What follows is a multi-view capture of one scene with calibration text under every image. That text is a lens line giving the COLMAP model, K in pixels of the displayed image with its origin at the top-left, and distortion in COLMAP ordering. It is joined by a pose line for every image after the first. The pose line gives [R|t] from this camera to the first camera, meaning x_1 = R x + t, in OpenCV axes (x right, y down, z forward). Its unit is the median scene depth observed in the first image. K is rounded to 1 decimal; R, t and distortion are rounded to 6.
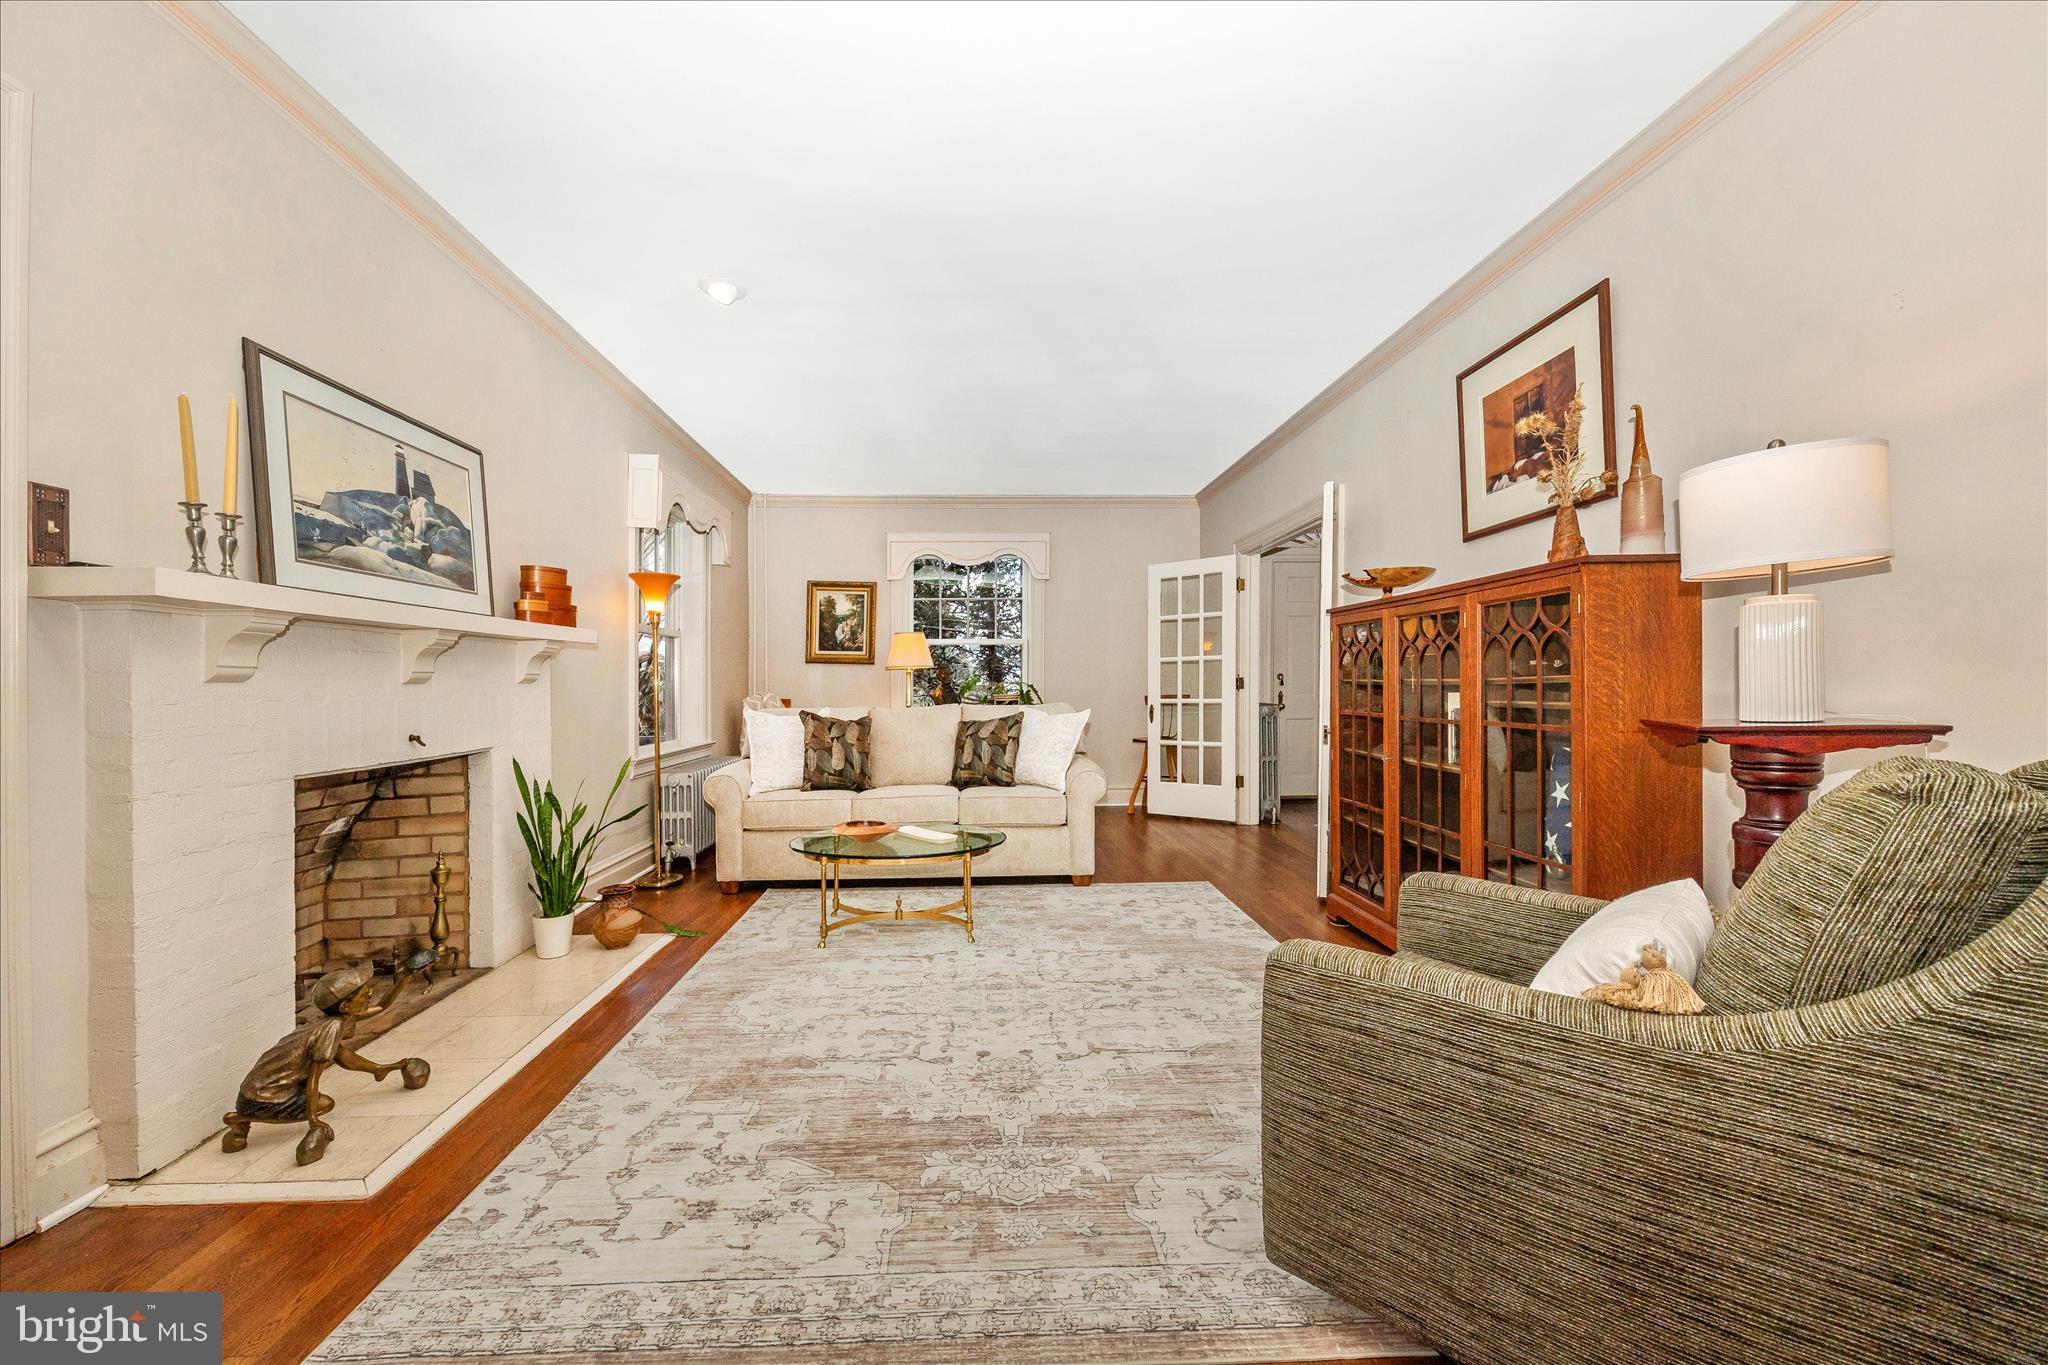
lens RADIAL K [[780.9, 0, 1022.9], [0, 780.9, 685.4], [0, 0, 1]] dist [-0.003710, -0.000247]
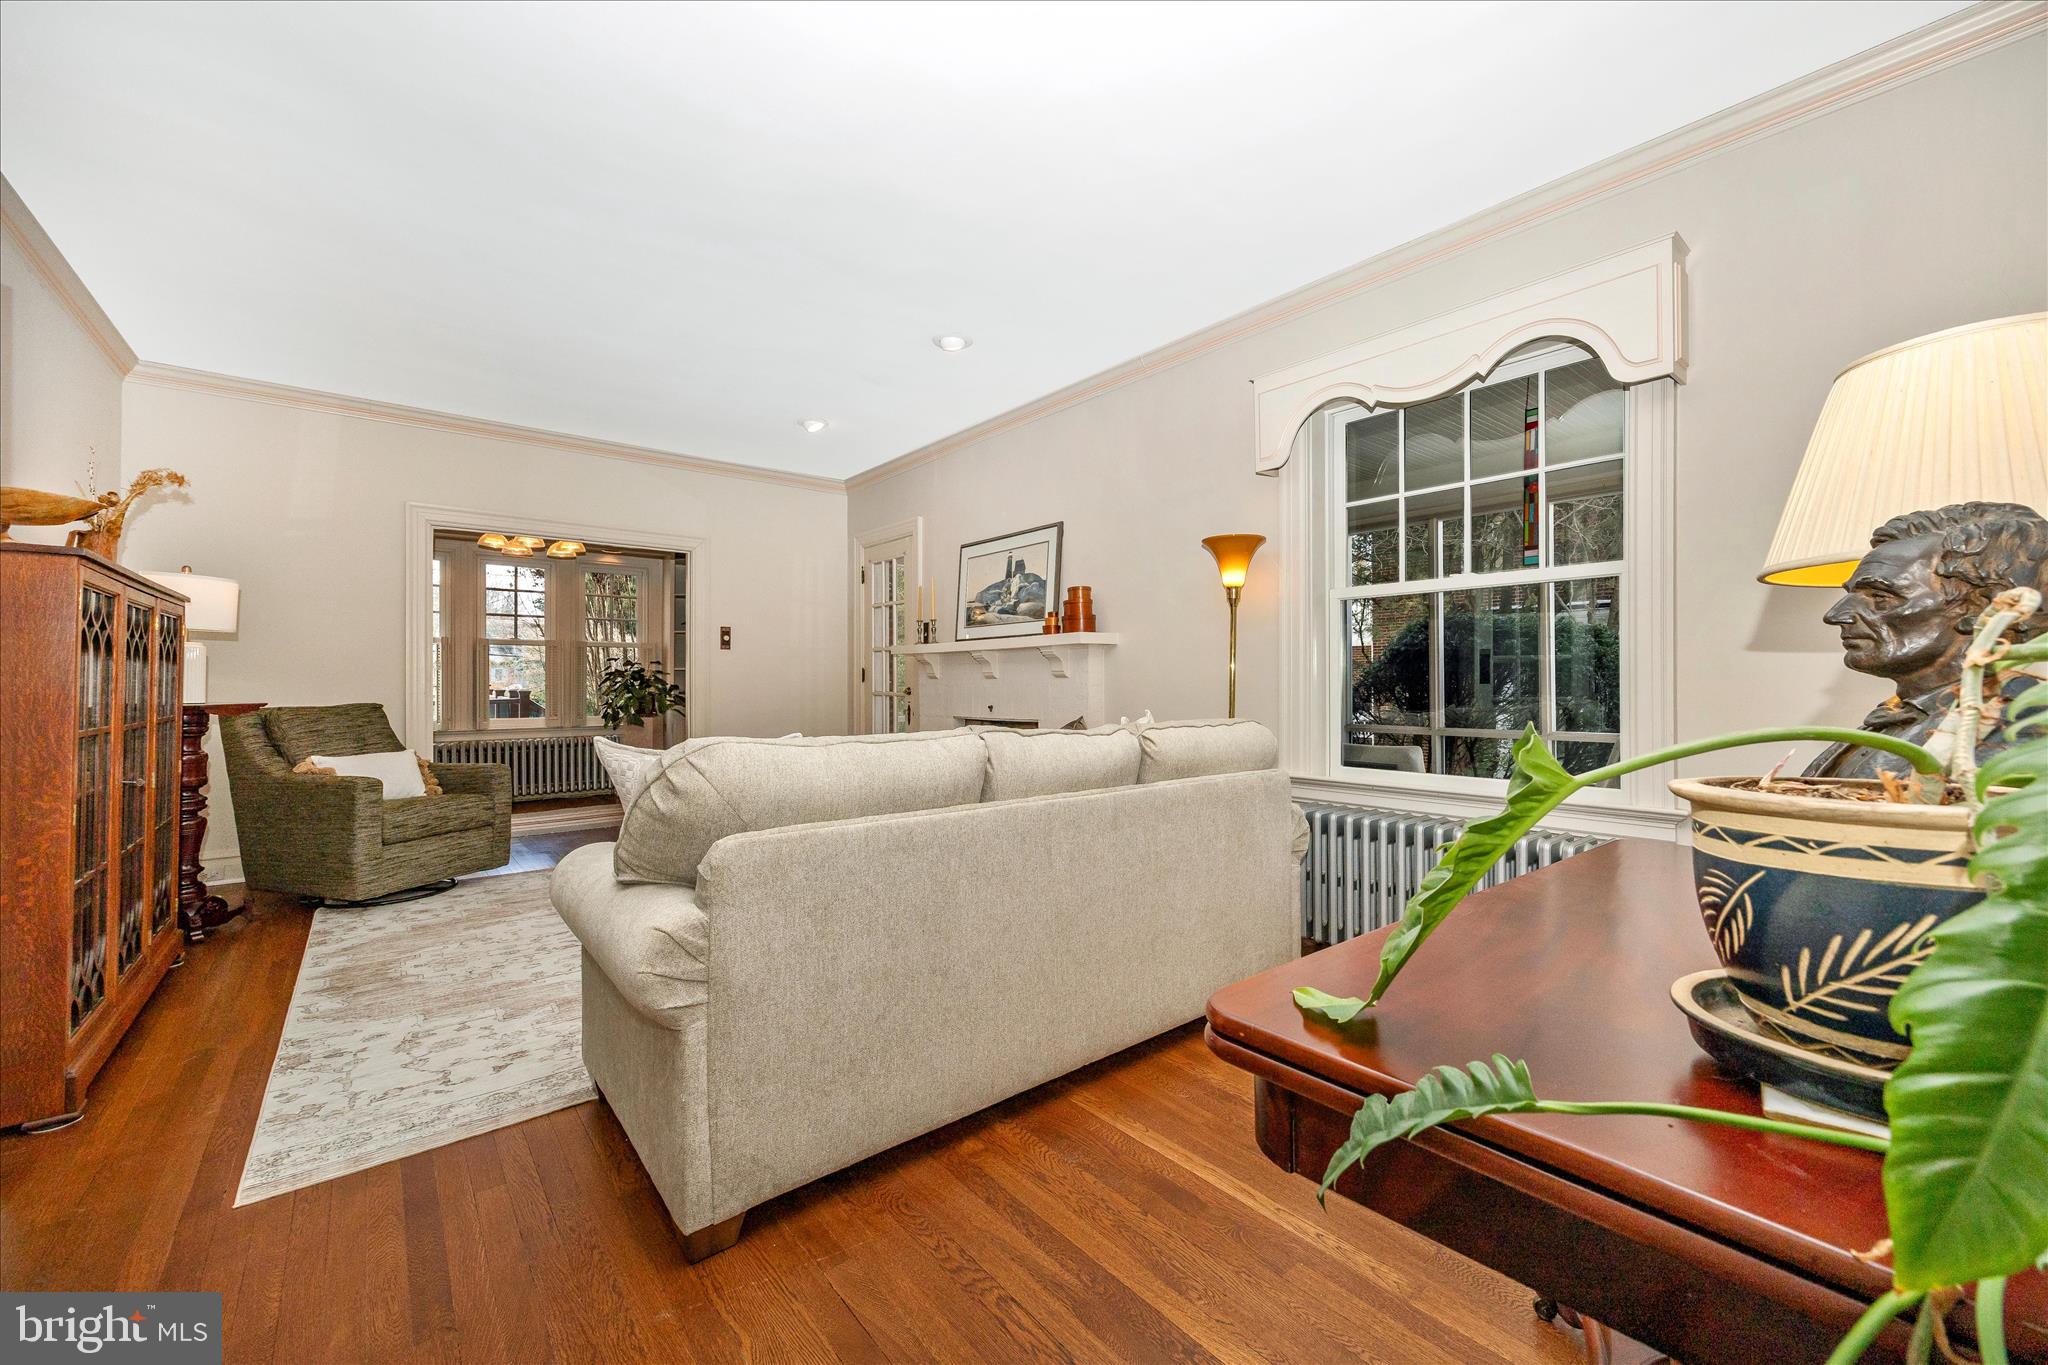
lens RADIAL K [[780.9, 0, 1040.7], [0, 780.9, 674.5], [0, 0, 1]] dist [-0.003710, -0.000247]
pose [[-0.810704, -0.010454, -0.585363, 0.231941], [-0.005515, 0.999933, -0.010219, 0.005291], [0.585431, -0.005056, -0.810707, 2.537232]]
